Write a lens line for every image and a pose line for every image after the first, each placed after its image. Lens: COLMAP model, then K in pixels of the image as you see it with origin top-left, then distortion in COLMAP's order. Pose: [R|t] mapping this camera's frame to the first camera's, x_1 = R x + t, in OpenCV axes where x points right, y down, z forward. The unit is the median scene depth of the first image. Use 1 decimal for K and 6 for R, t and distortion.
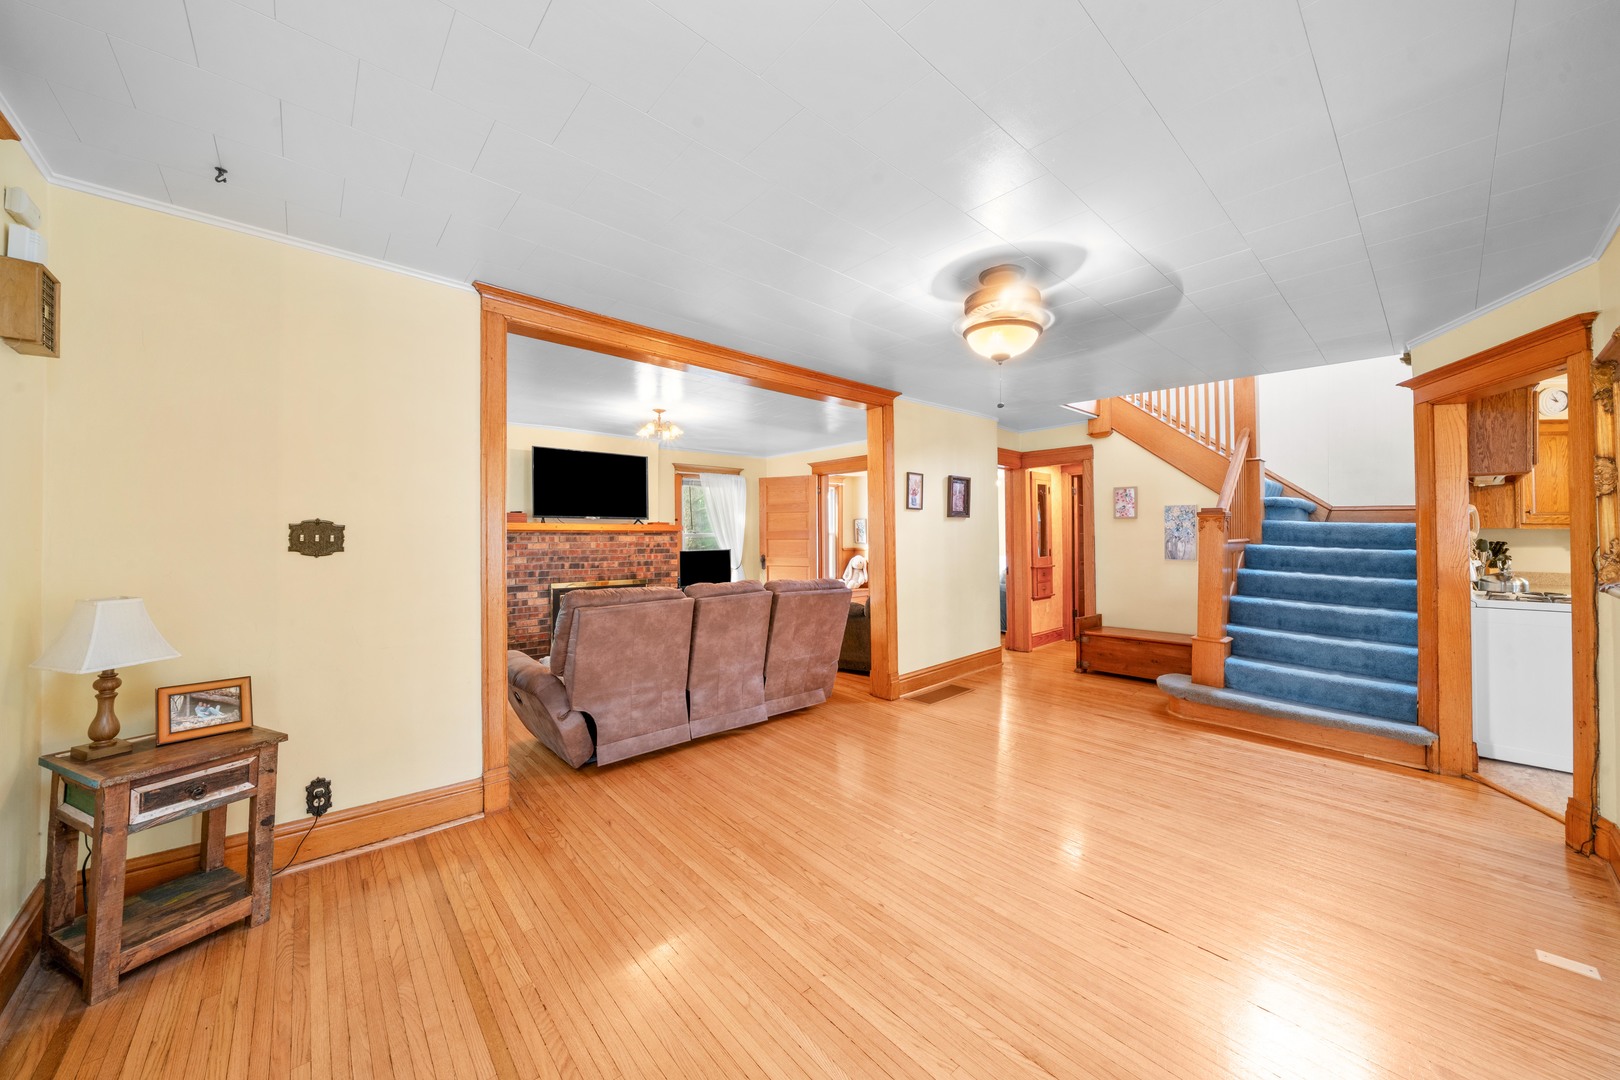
lens RADIAL K [[562.3, 0, 799.0], [0, 562.3, 528.5], [0, 0, 1]] dist [-0.008885, 0.000284]
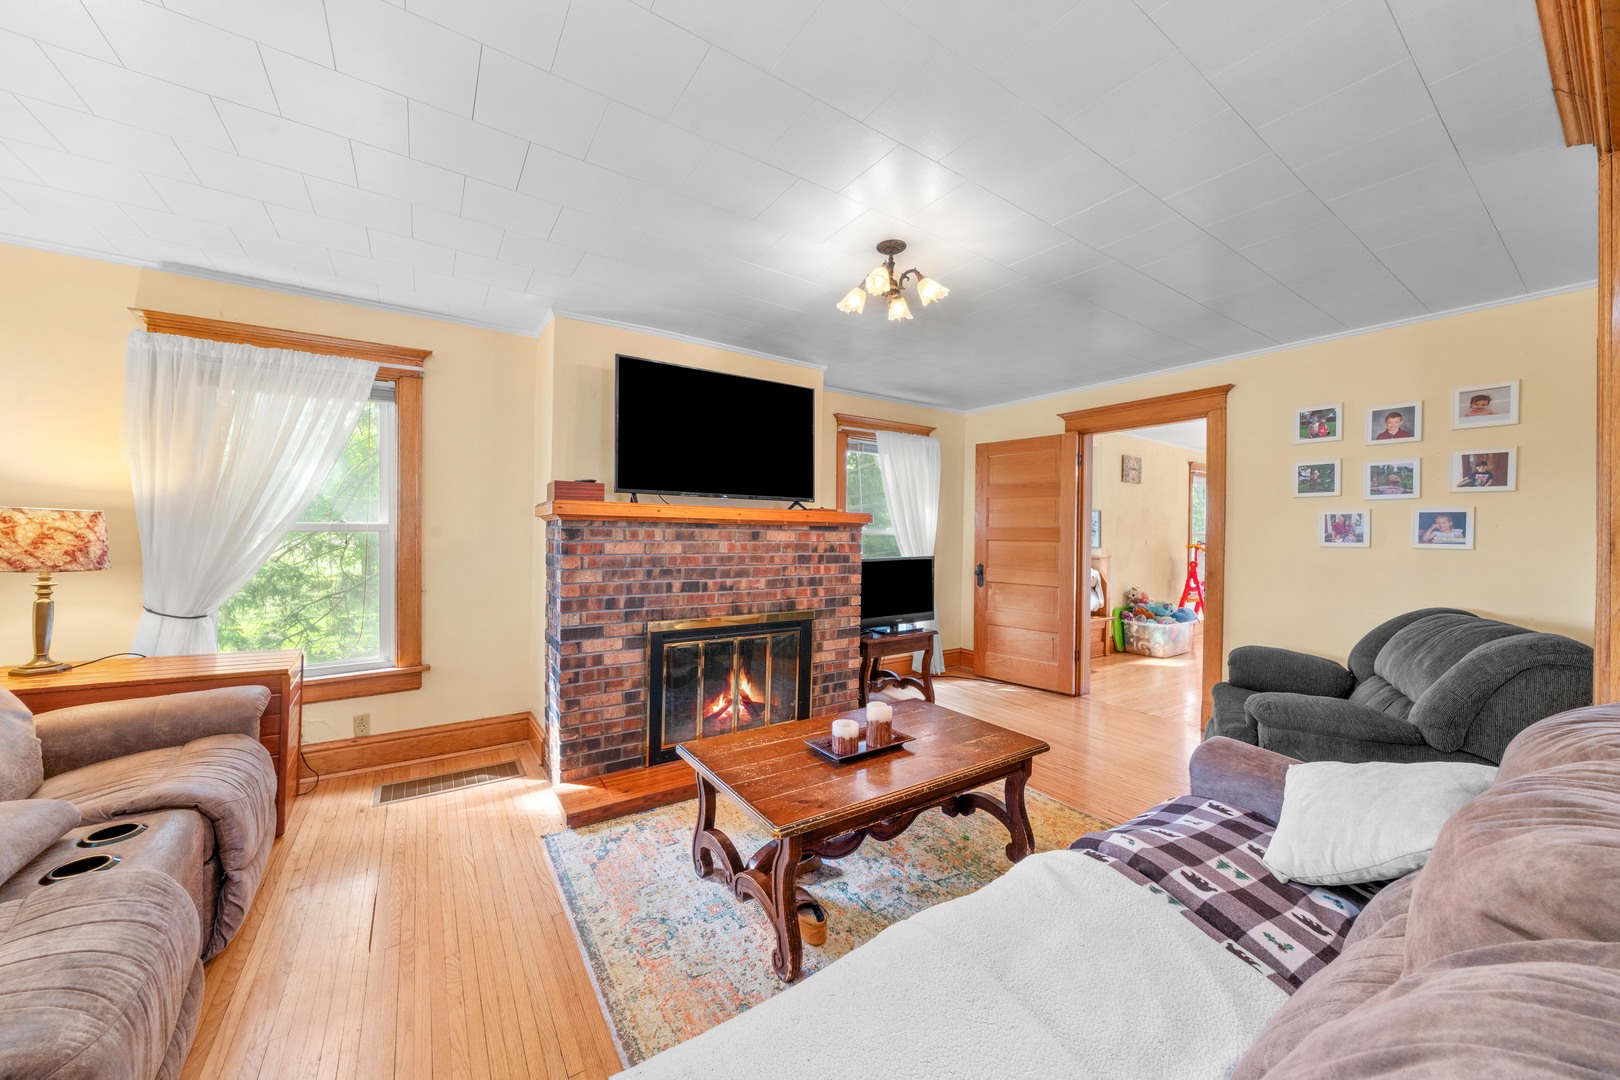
lens RADIAL K [[562.3, 0, 799.6], [0, 562.3, 532.9], [0, 0, 1]] dist [-0.008885, 0.000284]
pose [[0.992244, 0.018473, -0.122923, -0.233585], [-0.016760, 0.999748, 0.014957, 0.007179], [0.123169, -0.012781, 0.992303, 0.490780]]
